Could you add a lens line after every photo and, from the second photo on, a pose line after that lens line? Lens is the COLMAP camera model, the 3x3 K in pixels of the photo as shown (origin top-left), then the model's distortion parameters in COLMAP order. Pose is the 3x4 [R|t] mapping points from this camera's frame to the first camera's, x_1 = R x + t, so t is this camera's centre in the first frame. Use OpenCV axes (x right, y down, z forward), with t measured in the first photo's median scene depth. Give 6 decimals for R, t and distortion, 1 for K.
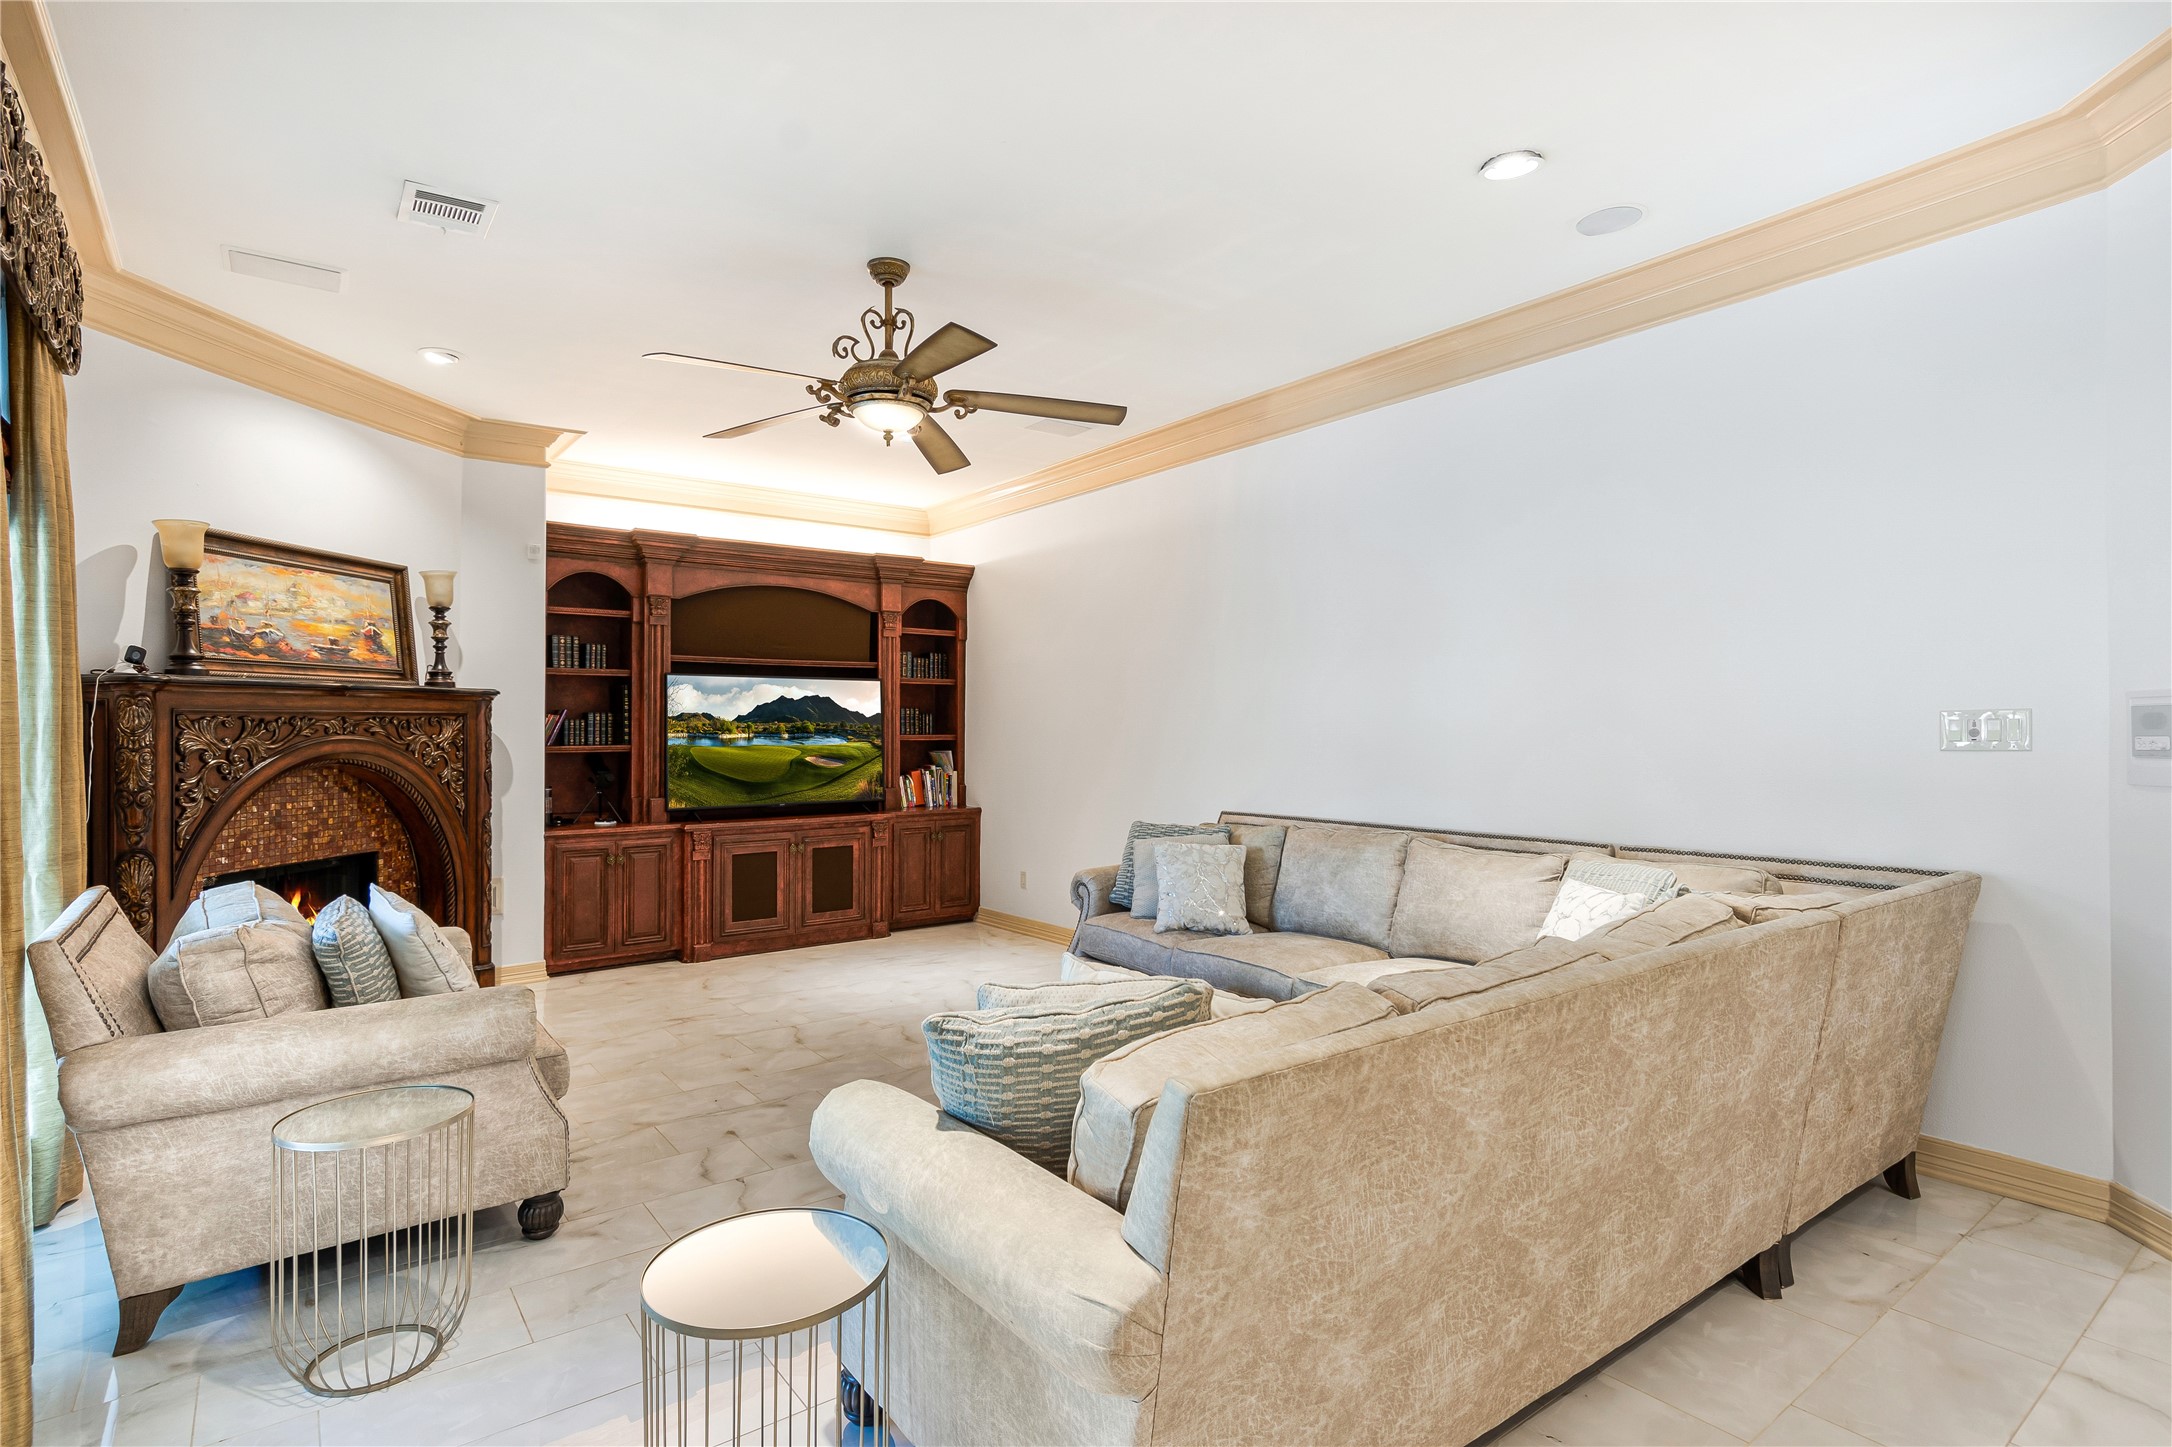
lens RADIAL K [[1055.6, 0, 1063.2], [0, 1055.6, 722.4], [0, 0, 1]] dist [-0.000229, 0.000126]
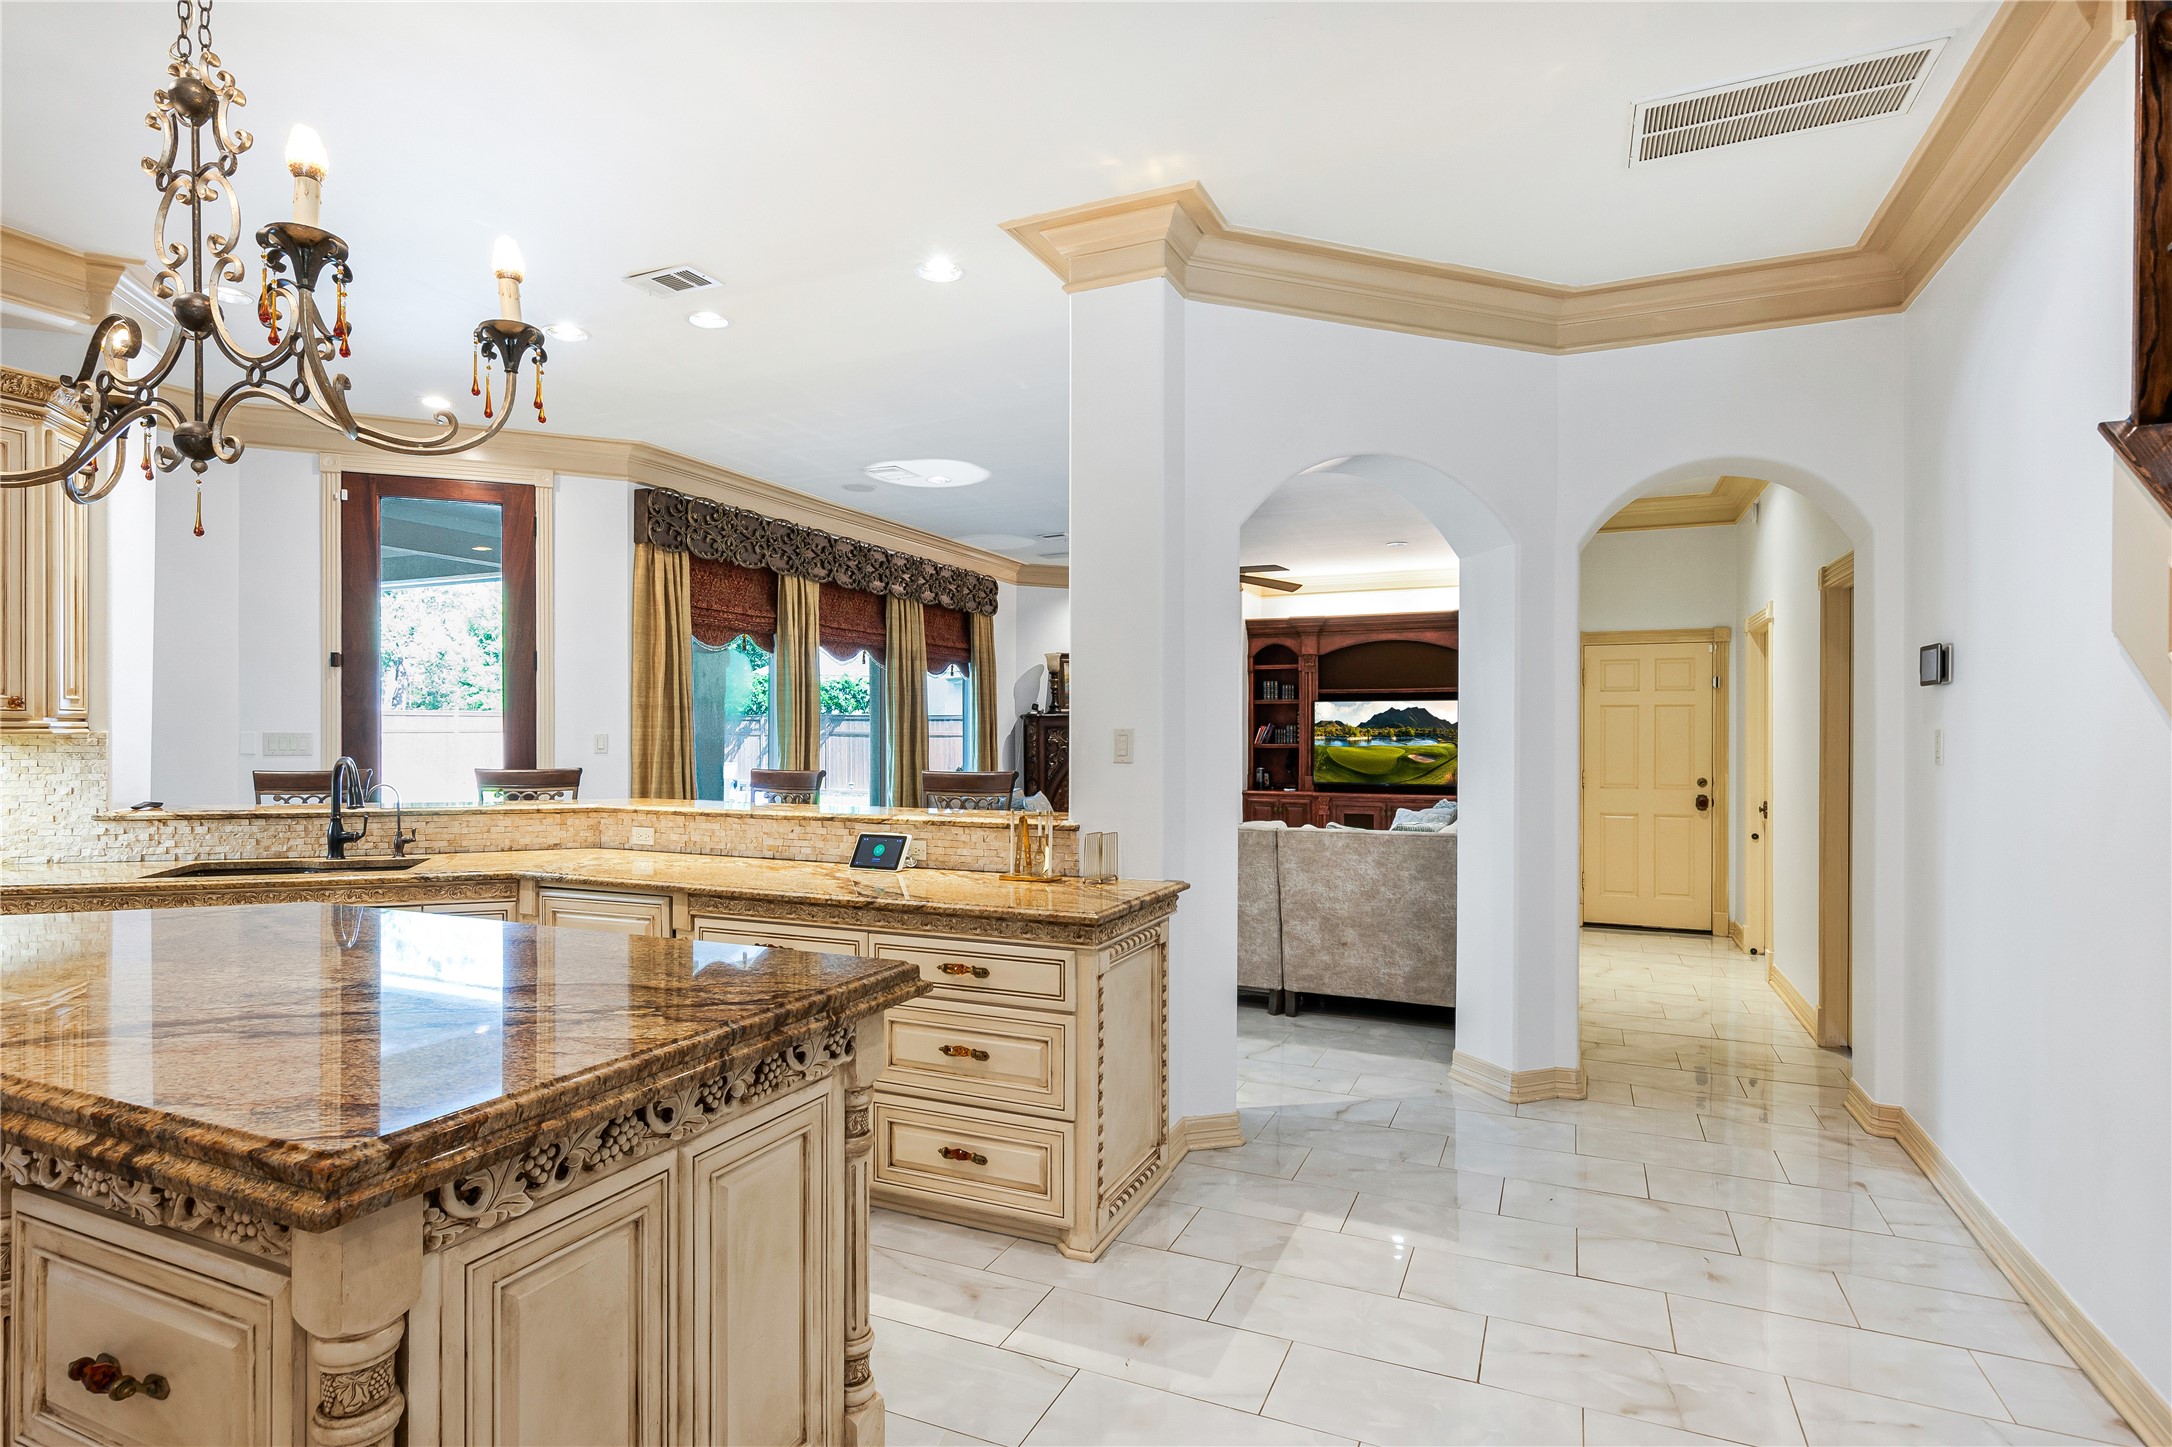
lens RADIAL K [[1094.1, 0, 1086.0], [0, 1094.1, 723.5], [0, 0, 1]] dist [0.001077, -0.000321]
pose [[0.489007, -0.005978, -0.872259, 0.992897], [0.004705, 0.999980, -0.004216, -0.006107], [0.872267, -0.002042, 0.489026, -0.150820]]
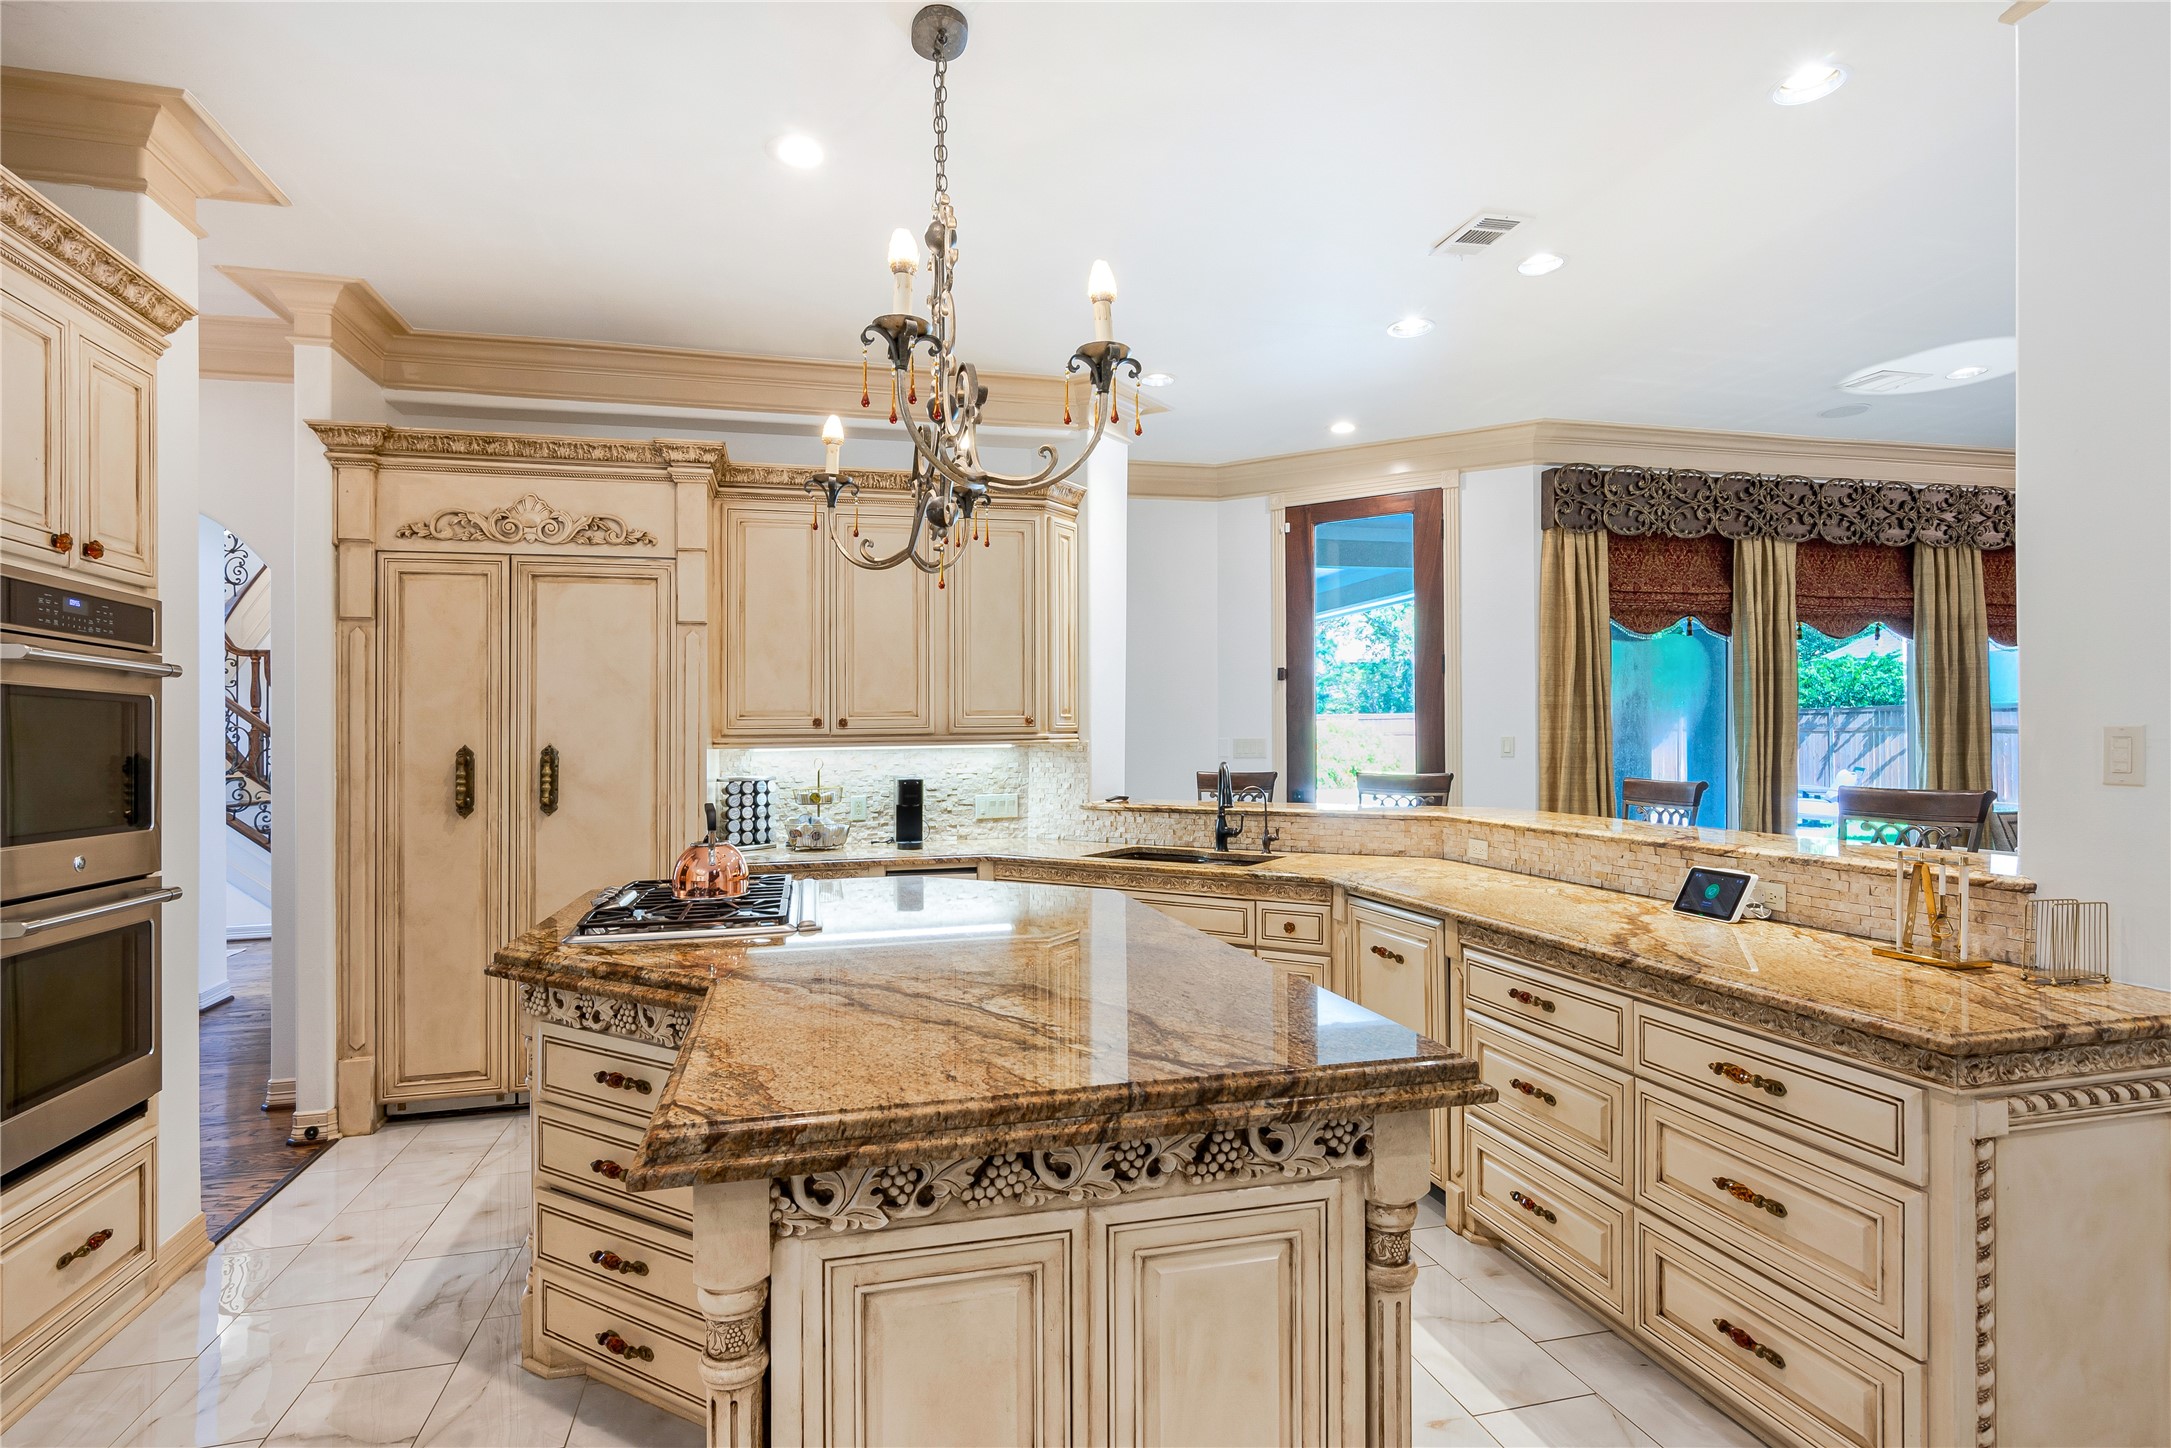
lens RADIAL K [[1117.8, 0, 1089.9], [0, 1117.8, 739.1], [0, 0, 1]] dist [0.009267, -0.000061]
pose [[-0.376814, 0.007882, -0.926256, 0.941088], [0.020091, 0.999798, 0.000334, -0.008384], [0.926071, -0.018484, -0.376896, -0.015814]]
